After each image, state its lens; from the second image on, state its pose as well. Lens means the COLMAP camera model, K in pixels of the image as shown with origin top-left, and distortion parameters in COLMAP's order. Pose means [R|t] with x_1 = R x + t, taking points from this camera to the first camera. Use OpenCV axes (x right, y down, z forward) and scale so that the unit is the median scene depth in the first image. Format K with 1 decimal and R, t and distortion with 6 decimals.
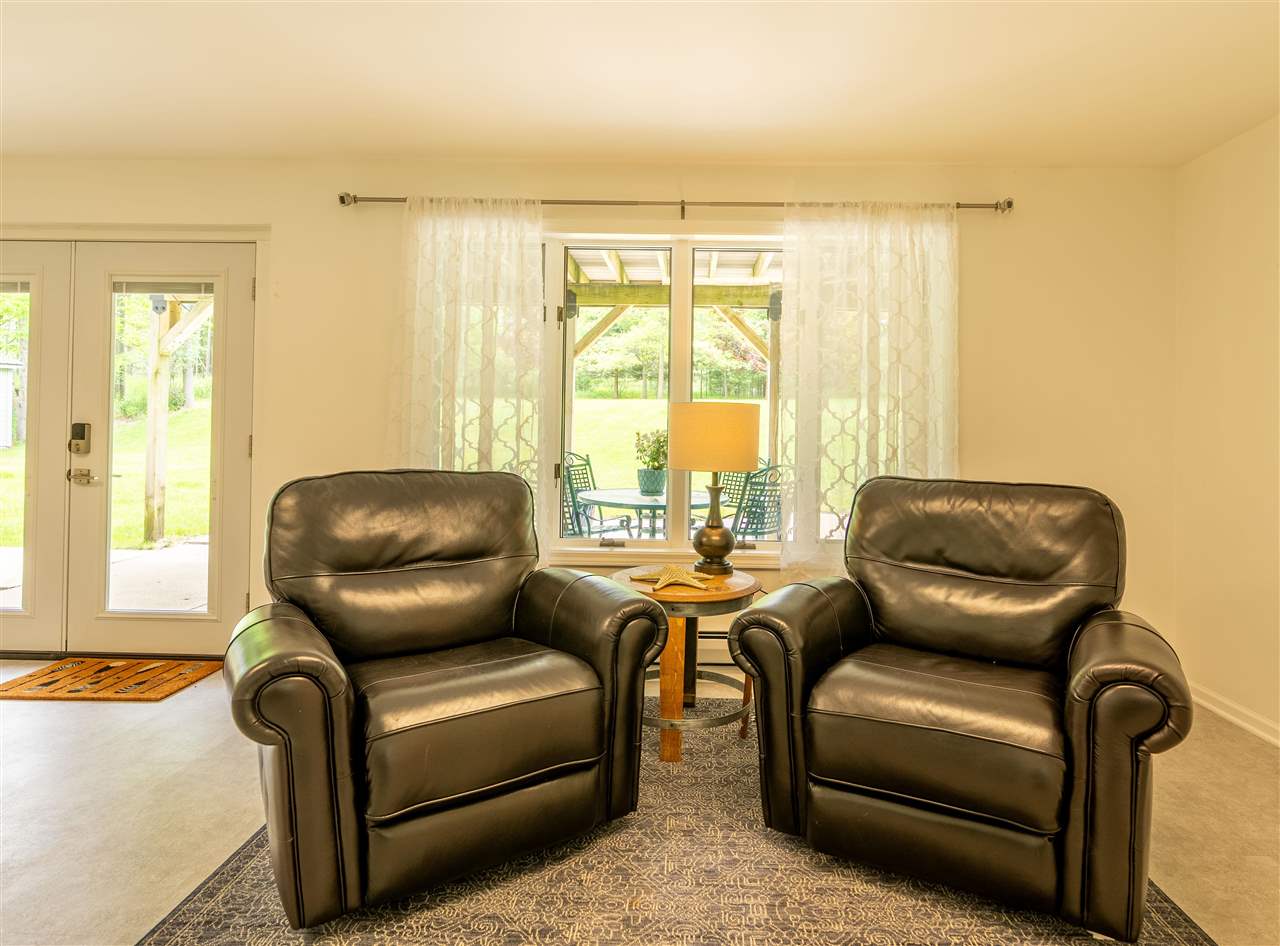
lens RADIAL K [[690.5, 0, 643.9], [0, 690.5, 473.9], [0, 0, 1]] dist [-0.008304, 0.003271]
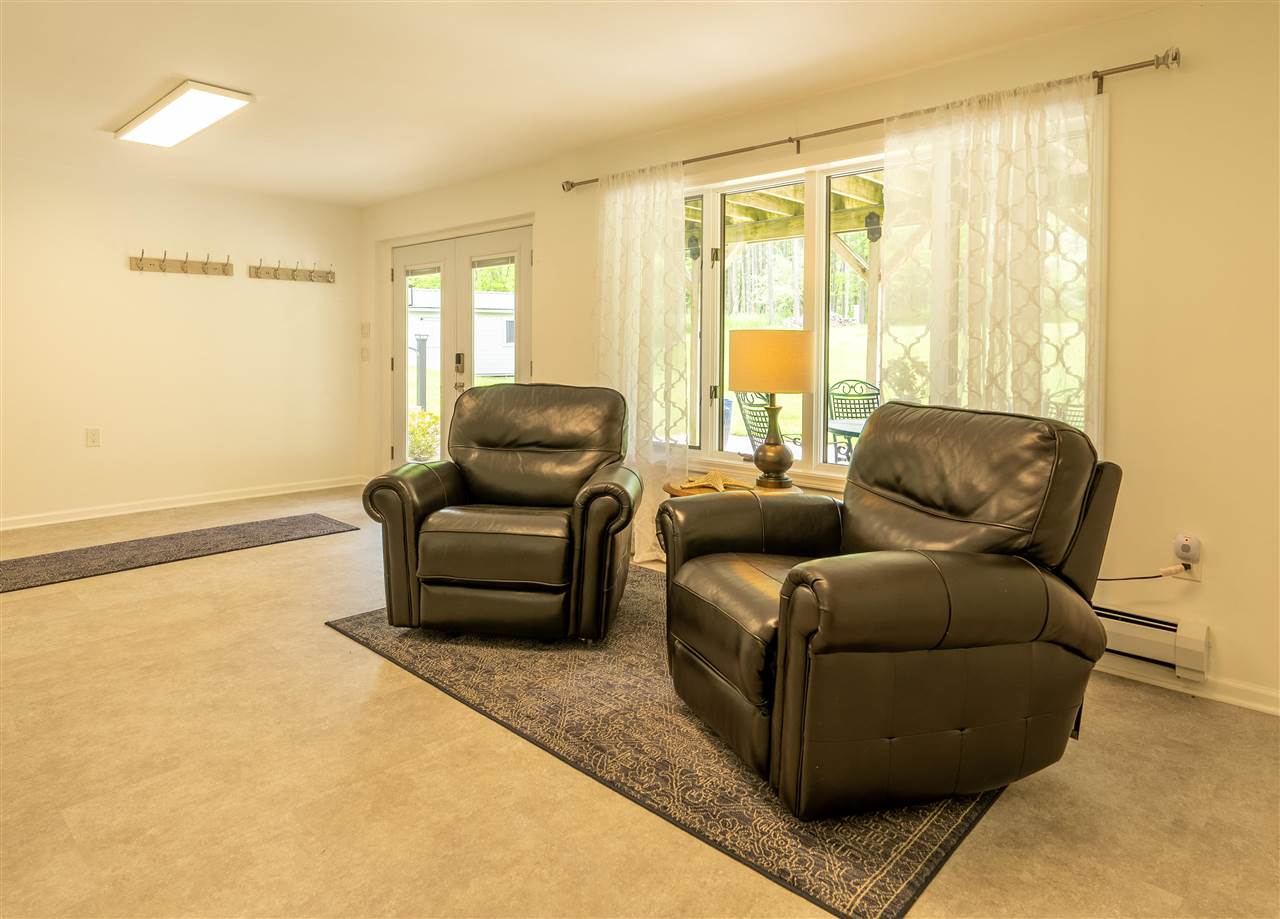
lens RADIAL K [[750.0, 0, 644.6], [0, 750.0, 458.1], [0, 0, 1]] dist [-0.013347, 0.001983]
pose [[0.746551, 0.084794, -0.659903, 0.729936], [-0.042570, 0.995901, 0.079809, 0.012515], [0.663965, -0.031489, 0.747100, -0.021236]]
